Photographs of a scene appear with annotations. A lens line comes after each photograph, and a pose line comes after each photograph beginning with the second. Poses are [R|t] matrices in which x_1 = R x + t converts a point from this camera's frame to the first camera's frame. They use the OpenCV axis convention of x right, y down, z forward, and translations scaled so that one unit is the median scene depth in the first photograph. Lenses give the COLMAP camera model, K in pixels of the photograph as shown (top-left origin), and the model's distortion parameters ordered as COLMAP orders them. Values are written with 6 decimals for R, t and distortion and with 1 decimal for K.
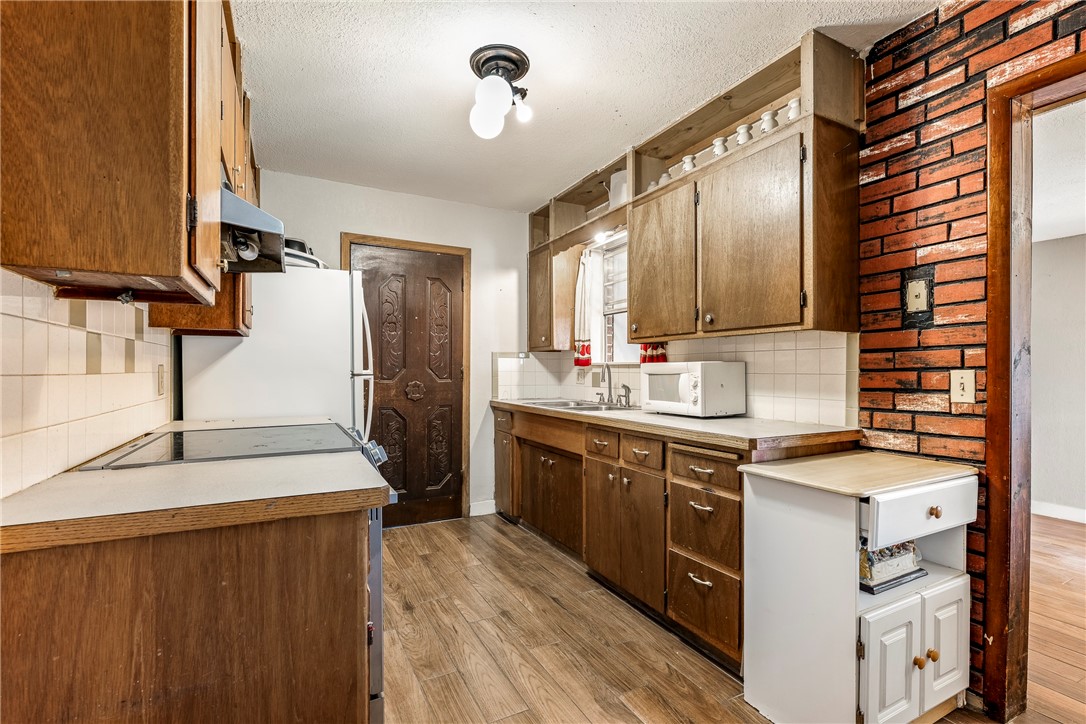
lens RADIAL K [[486.4, 0, 542.4], [0, 486.4, 370.6], [0, 0, 1]] dist [-0.000134, 0.000380]
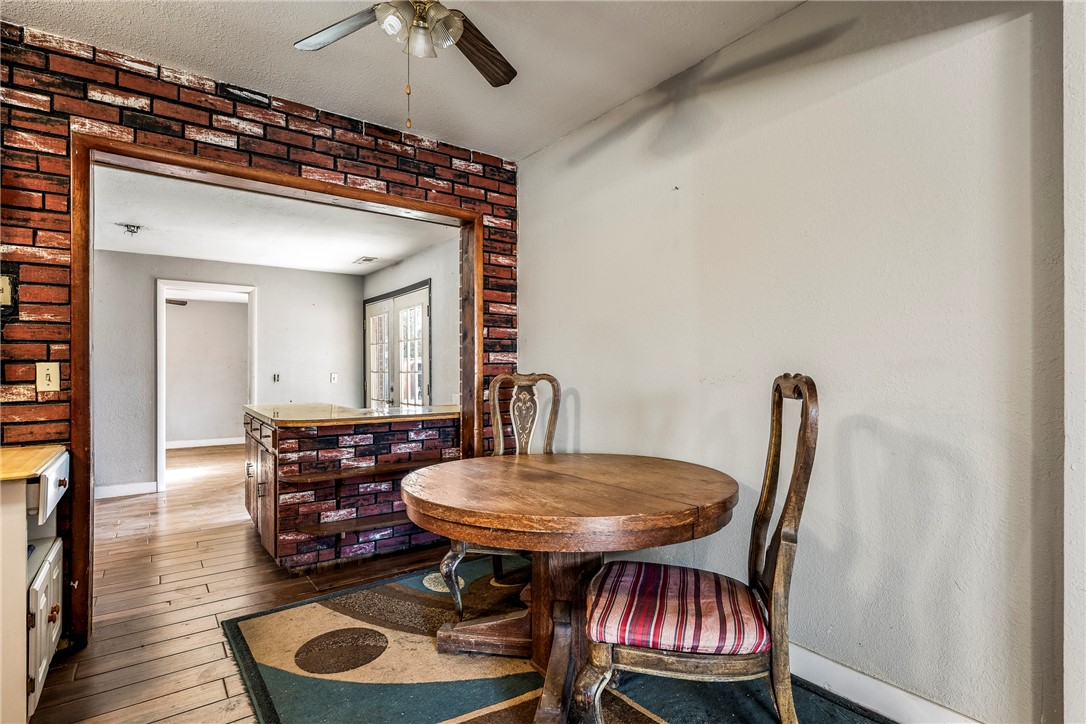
lens RADIAL K [[543.9, 0, 541.7], [0, 543.9, 367.2], [0, 0, 1]] dist [-0.000899, -0.000122]
pose [[-0.160980, 0.008151, 0.986924, -0.576896], [0.005363, 0.999958, -0.007383, 0.025108], [-0.986943, 0.004104, -0.161017, 0.062348]]
